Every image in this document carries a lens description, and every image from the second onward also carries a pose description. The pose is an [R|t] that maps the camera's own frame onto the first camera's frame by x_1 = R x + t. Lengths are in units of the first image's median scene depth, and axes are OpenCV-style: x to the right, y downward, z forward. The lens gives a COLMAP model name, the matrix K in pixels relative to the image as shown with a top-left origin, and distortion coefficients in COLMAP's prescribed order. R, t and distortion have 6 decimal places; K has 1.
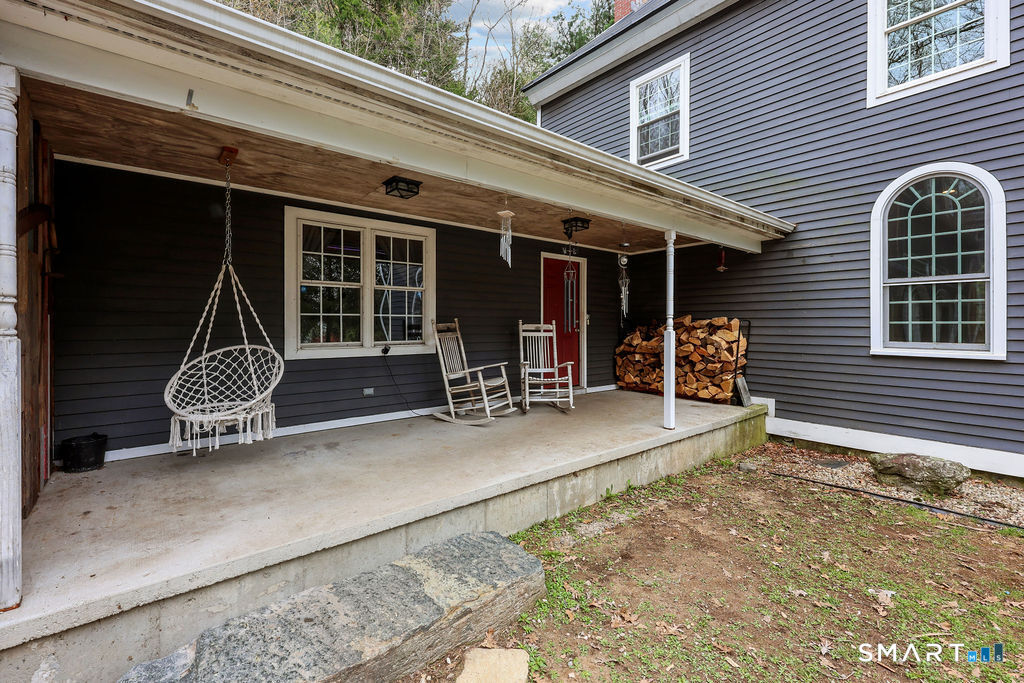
lens RADIAL K [[447.1, 0, 514.8], [0, 447.1, 326.9], [0, 0, 1]] dist [-0.001401, -0.000548]
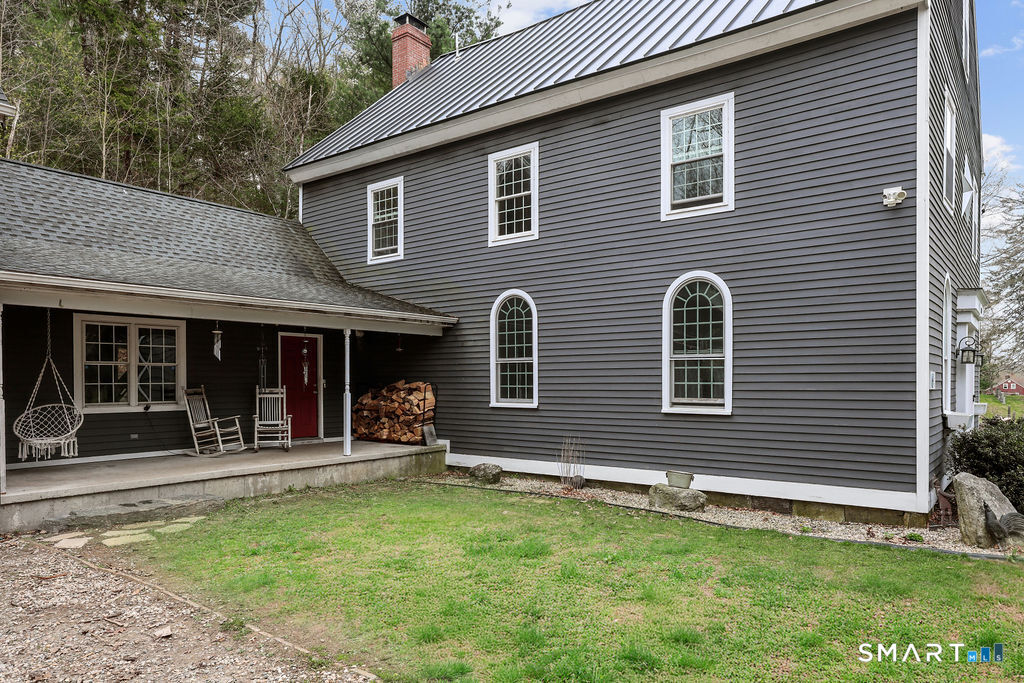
lens RADIAL K [[684.1, 0, 520.3], [0, 684.1, 382.7], [0, 0, 1]] dist [0.005229, 0.003097]
pose [[0.975409, -0.005609, 0.220330, 0.384296], [0.006161, 0.999979, -0.001819, -0.017401], [-0.220315, 0.003132, 0.975424, -1.367196]]
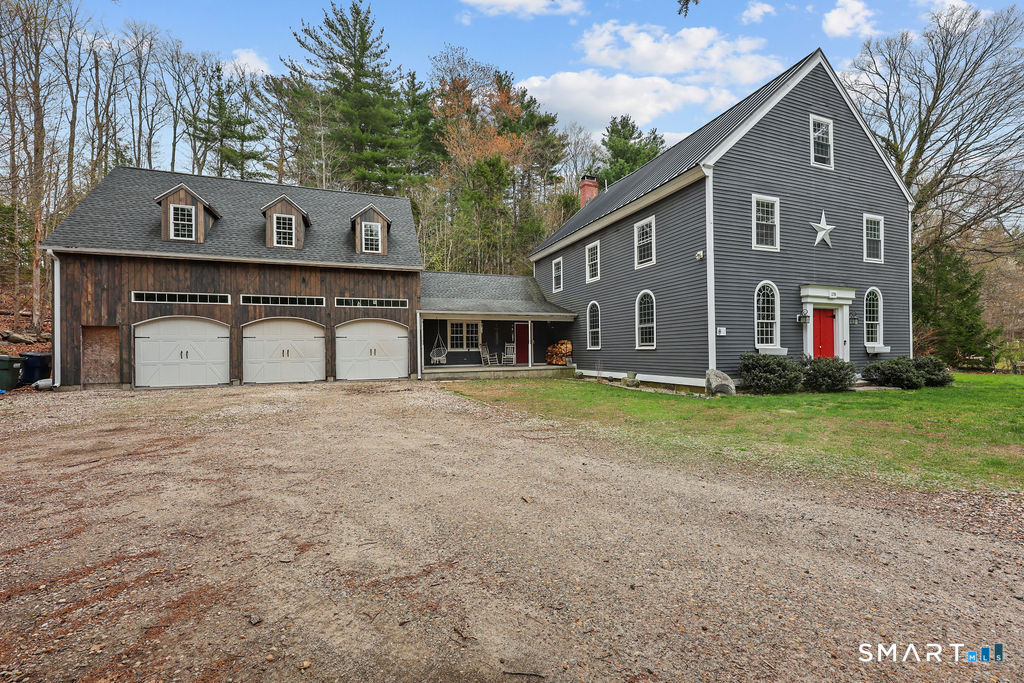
lens RADIAL K [[417.3, 0, 515.1], [0, 417.3, 349.4], [0, 0, 1]] dist [0.011273, -0.000001]
pose [[0.945664, -0.015386, -0.324780, 1.394888], [0.012818, 0.999867, -0.010046, 0.088944], [0.324891, 0.005337, 0.945736, -2.575858]]
